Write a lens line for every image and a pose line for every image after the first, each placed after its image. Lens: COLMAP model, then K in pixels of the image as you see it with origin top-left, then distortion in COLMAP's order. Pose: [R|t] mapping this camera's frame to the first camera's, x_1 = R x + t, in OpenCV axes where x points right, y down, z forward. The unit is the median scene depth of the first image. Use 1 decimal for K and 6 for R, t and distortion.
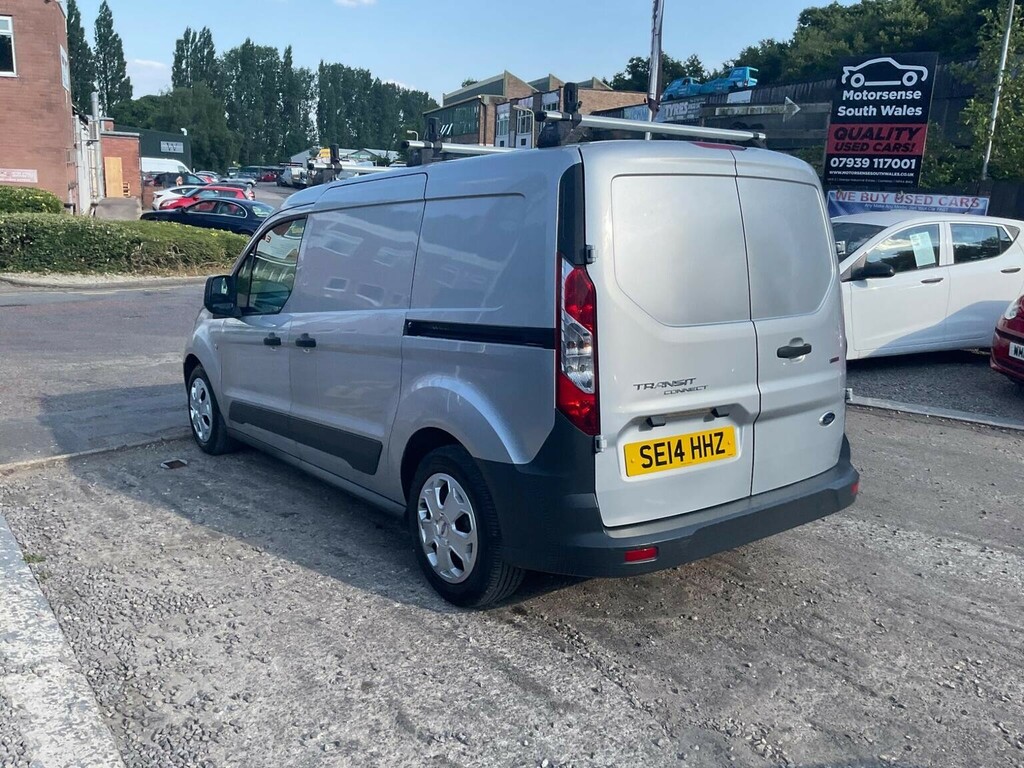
lens RADIAL K [[843.7, 0, 510.4], [0, 843.7, 388.5], [0, 0, 1]] dist [0.056147, -0.108448]
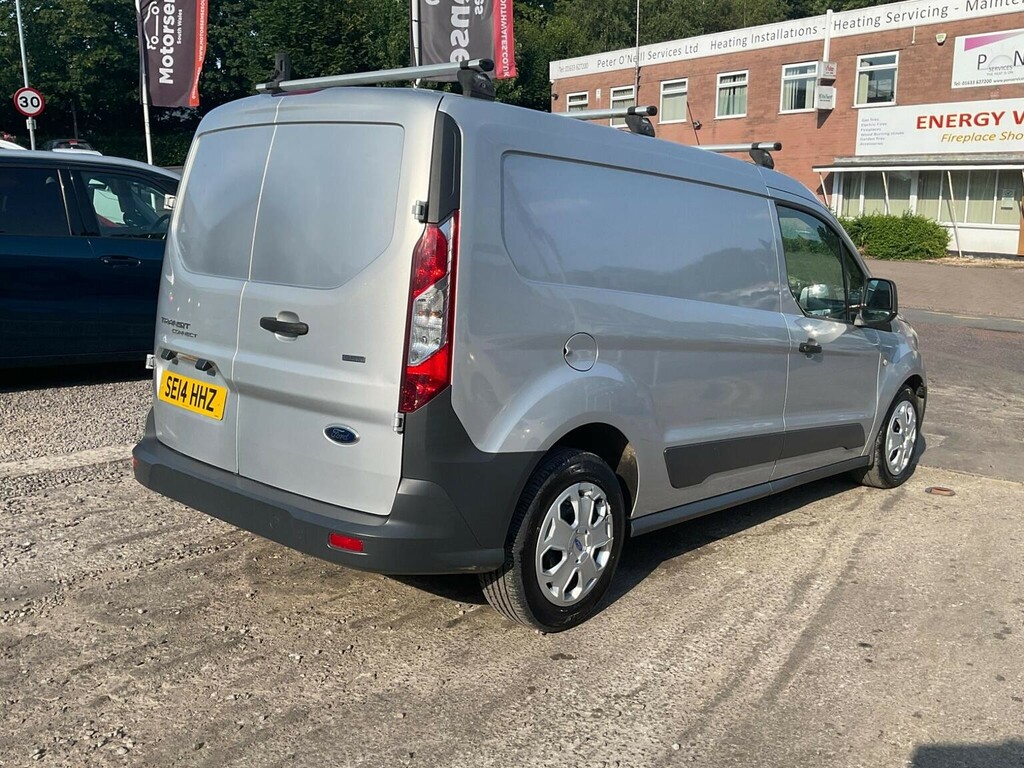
lens RADIAL K [[957.1, 0, 510.1], [0, 957.1, 386.5], [0, 0, 1]] dist [0.060056, -0.131784]
pose [[0.190512, 0.159495, -0.968642, 0.438639], [-0.225702, 0.967397, 0.114899, -0.049207], [0.955387, 0.196735, 0.220299, 0.343619]]
